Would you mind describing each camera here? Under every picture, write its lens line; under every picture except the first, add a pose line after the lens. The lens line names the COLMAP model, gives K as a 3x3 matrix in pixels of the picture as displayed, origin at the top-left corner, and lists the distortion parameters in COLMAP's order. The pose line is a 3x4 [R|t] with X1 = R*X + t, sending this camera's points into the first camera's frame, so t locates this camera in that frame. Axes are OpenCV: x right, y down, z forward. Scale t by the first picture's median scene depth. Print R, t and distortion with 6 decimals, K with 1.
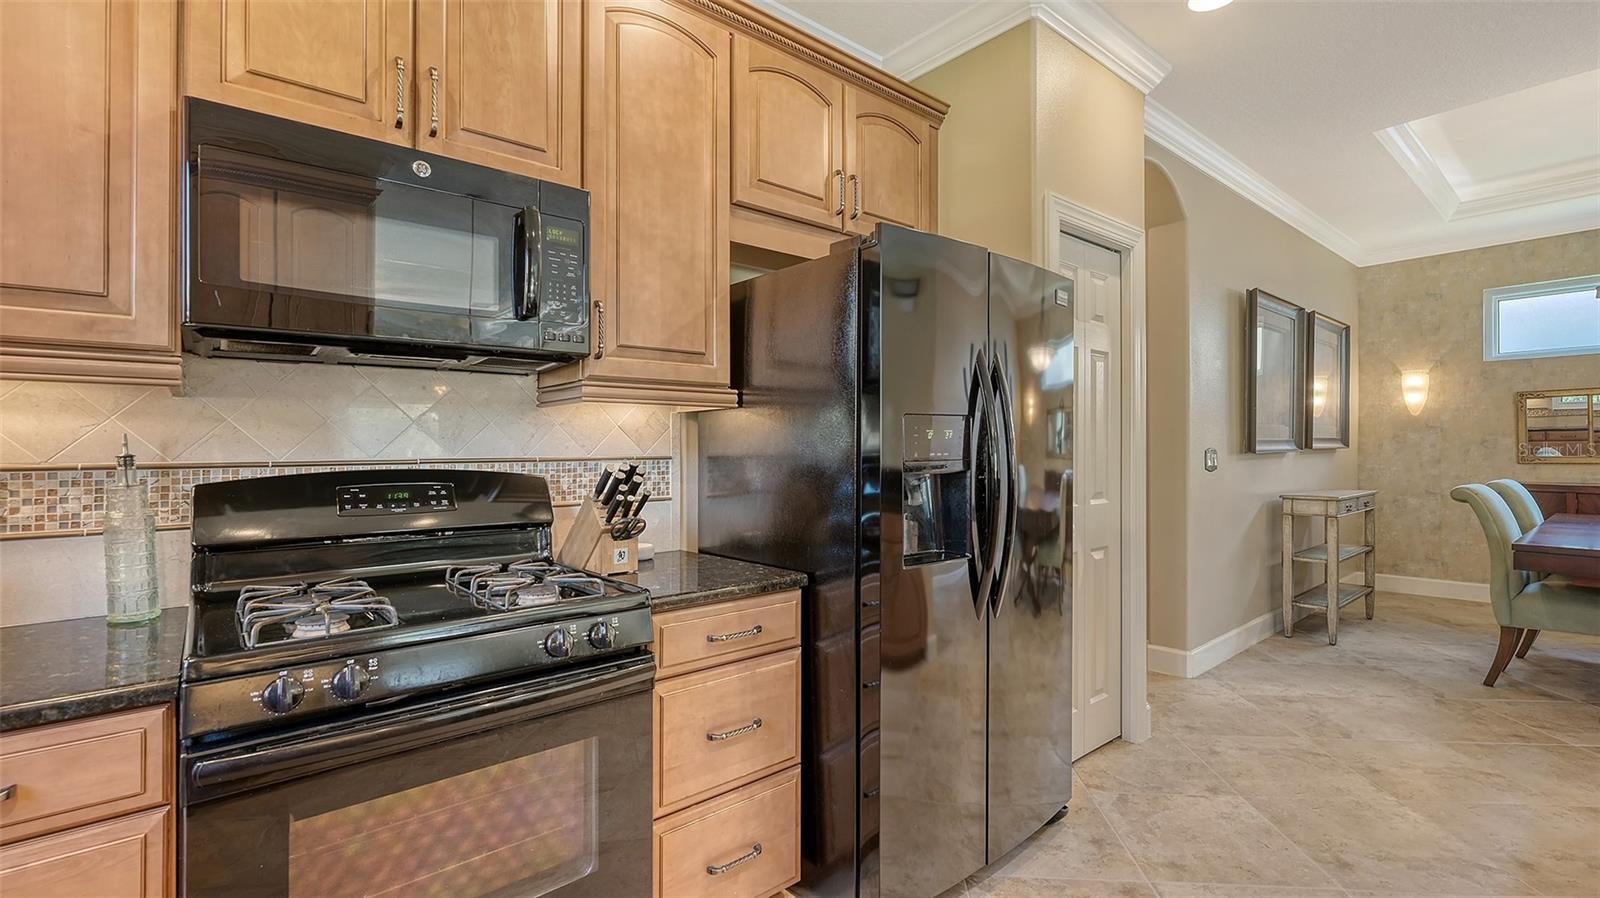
lens RADIAL K [[710.4, 0, 787.3], [0, 710.4, 445.4], [0, 0, 1]] dist [0.009614, 0.000560]
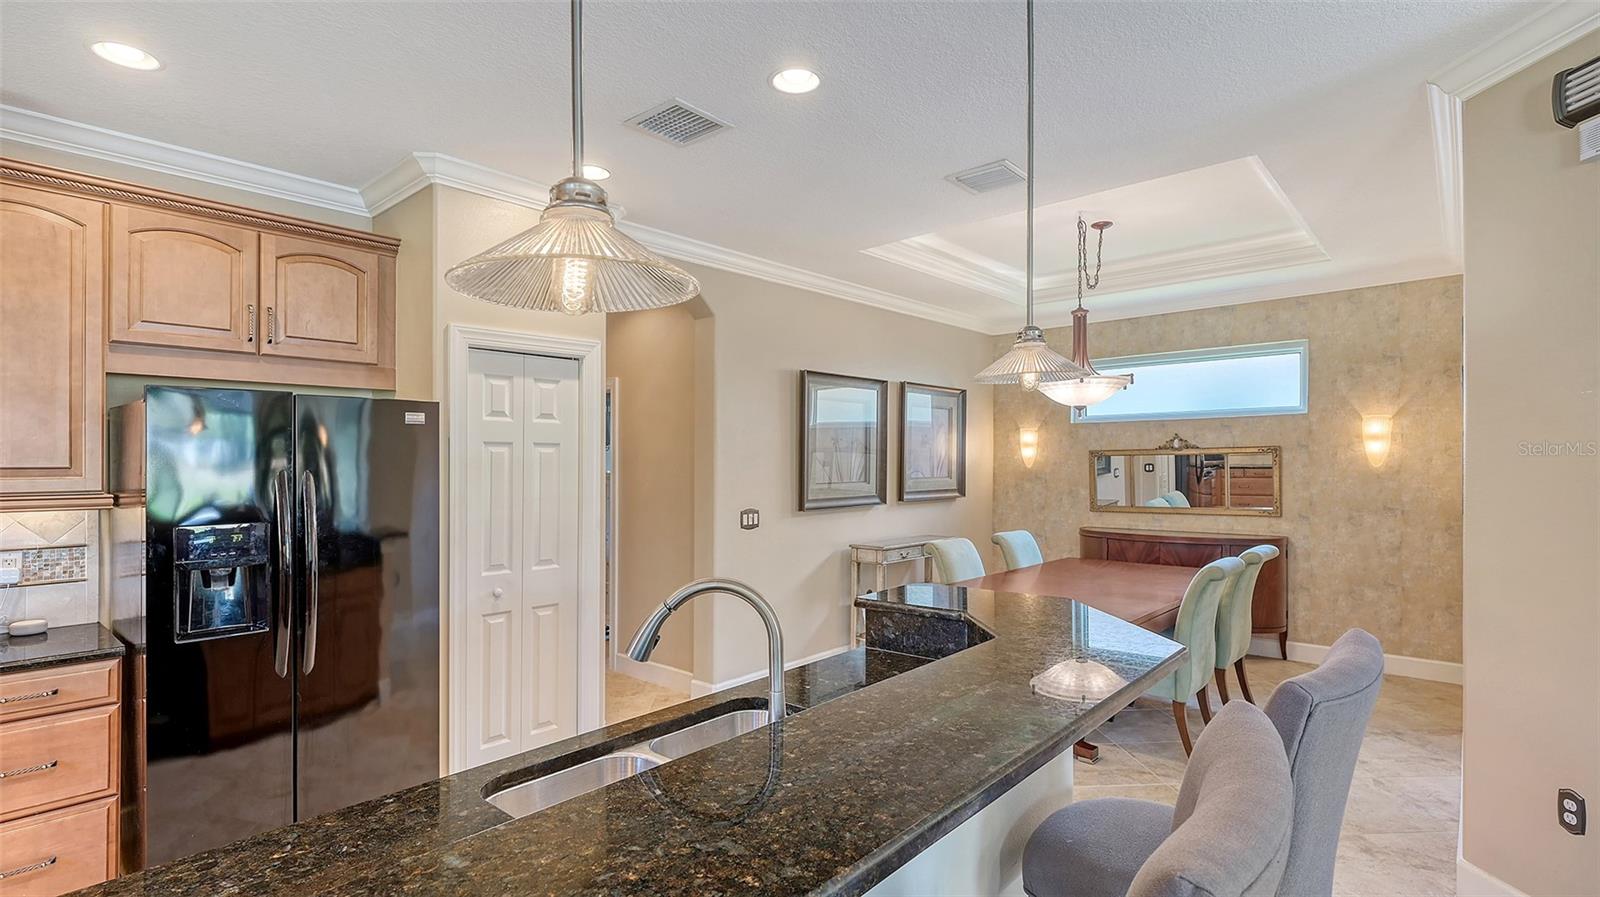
lens RADIAL K [[785.4, 0, 809.8], [0, 785.4, 459.3], [0, 0, 1]] dist [0.003480, 0.001935]
pose [[0.990501, 0.004413, 0.137434, 0.759399], [-0.004720, 0.999987, 0.001908, -0.119327], [-0.137424, -0.002539, 0.990509, -0.418584]]
